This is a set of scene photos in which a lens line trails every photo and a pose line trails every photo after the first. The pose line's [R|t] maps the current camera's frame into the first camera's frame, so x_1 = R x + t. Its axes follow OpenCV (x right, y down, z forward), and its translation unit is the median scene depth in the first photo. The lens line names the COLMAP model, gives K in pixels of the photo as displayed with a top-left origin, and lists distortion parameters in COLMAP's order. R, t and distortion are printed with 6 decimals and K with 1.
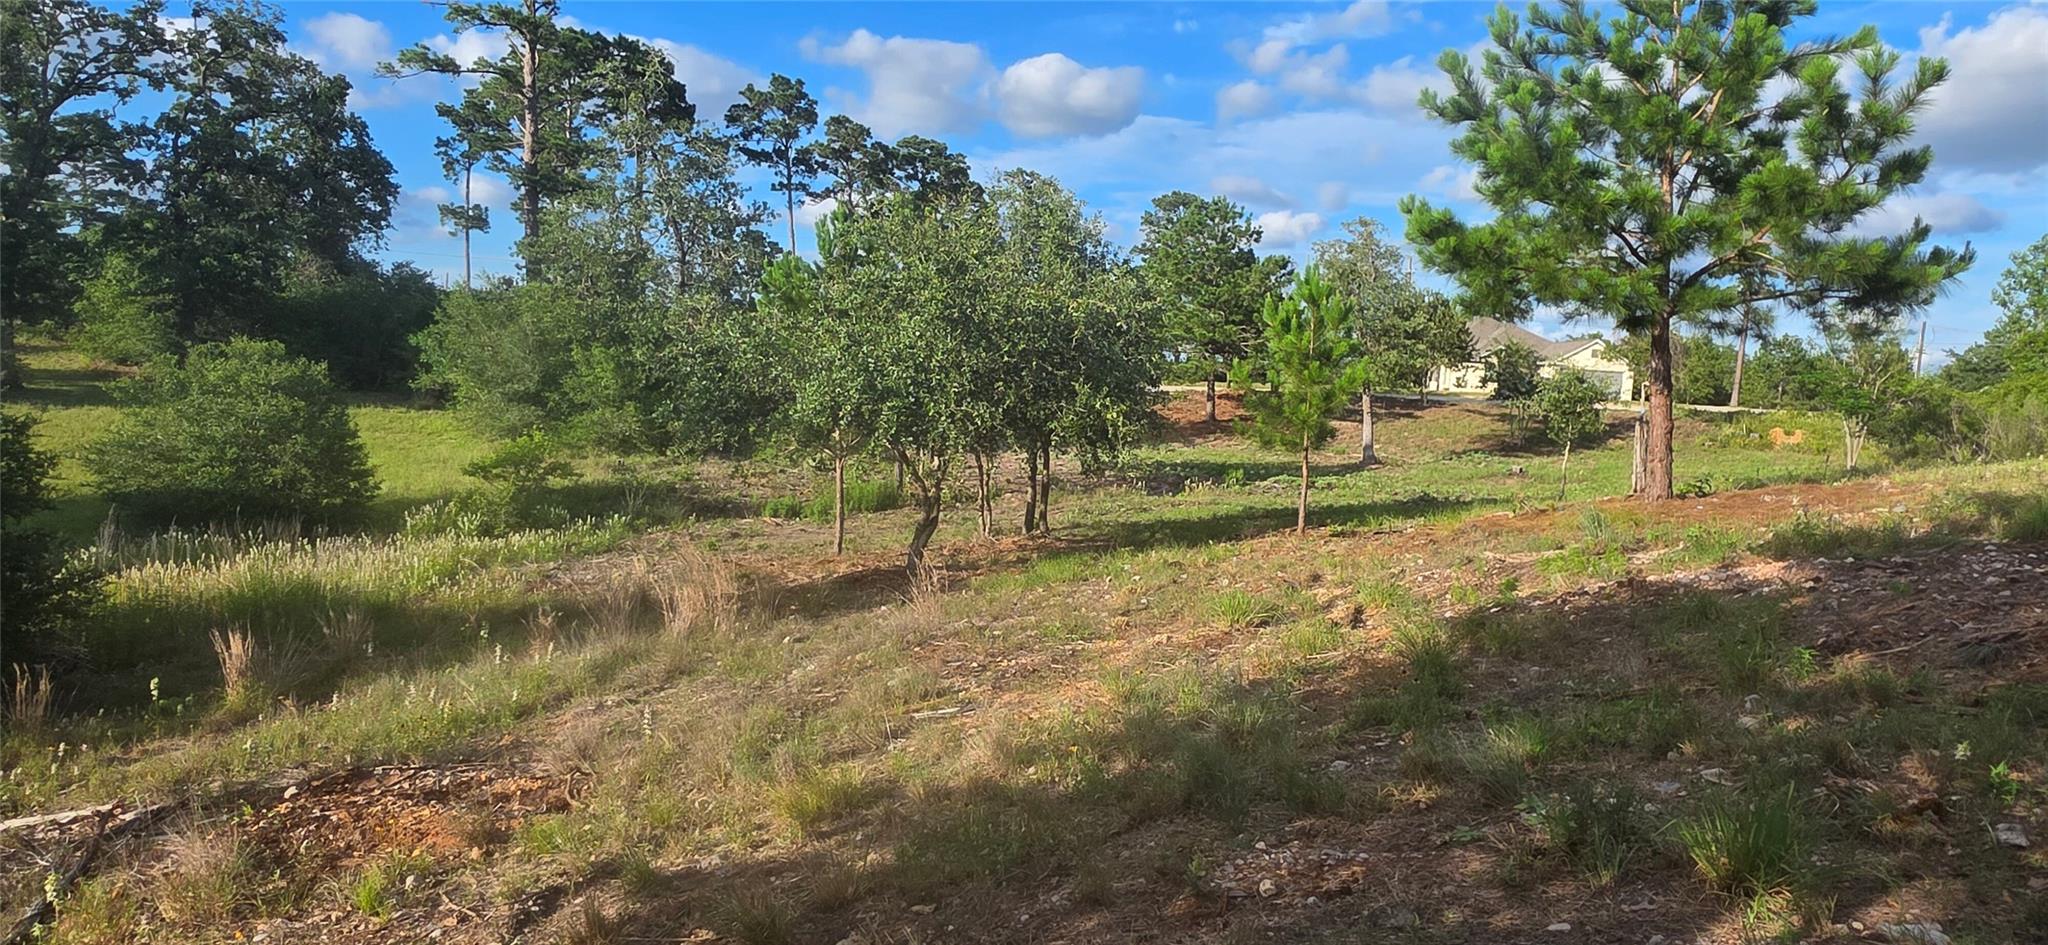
lens RADIAL K [[1283.3, 0, 1030.5], [0, 1283.3, 465.5], [0, 0, 1]] dist [0.014163, -0.001176]
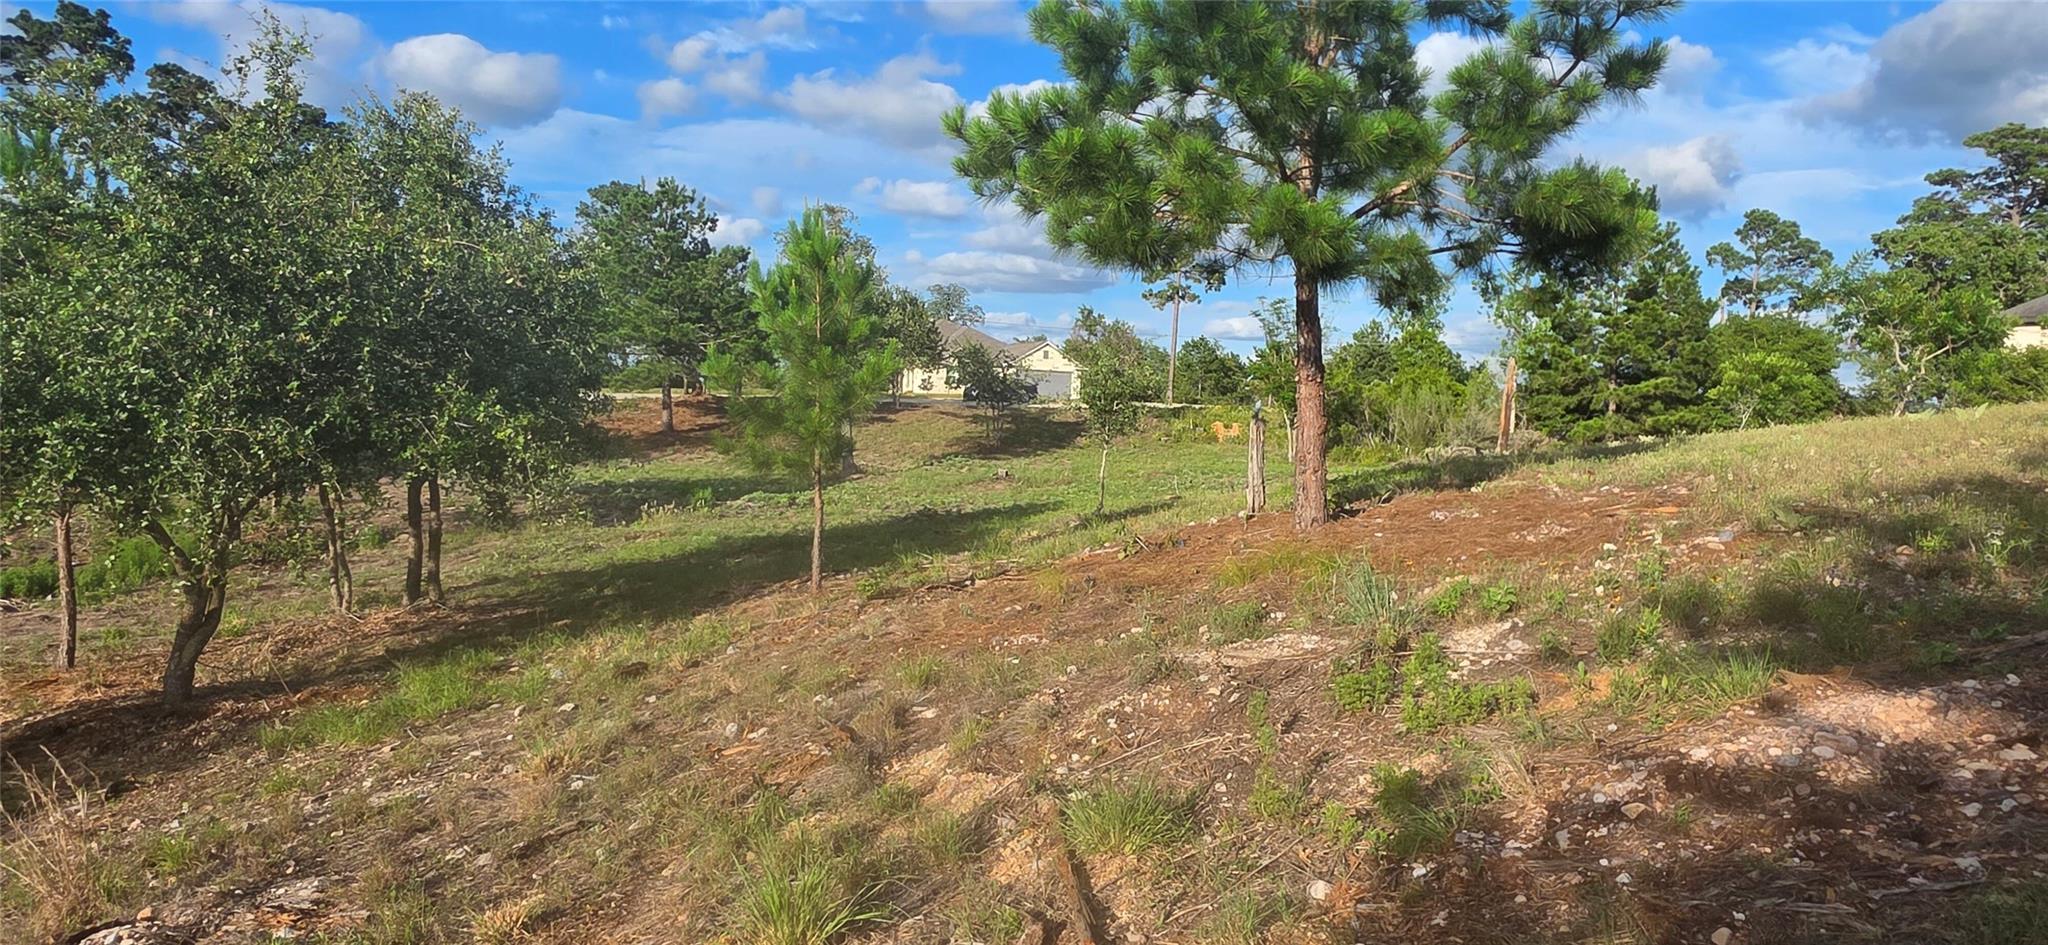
lens RADIAL K [[1283.3, 0, 1030.5], [0, 1283.3, 465.5], [0, 0, 1]] dist [0.014163, -0.001176]
pose [[0.913969, -0.042096, 0.403594, 0.011705], [0.044235, 0.999013, 0.004028, -0.004357], [-0.403365, 0.014172, 0.914929, 0.100226]]
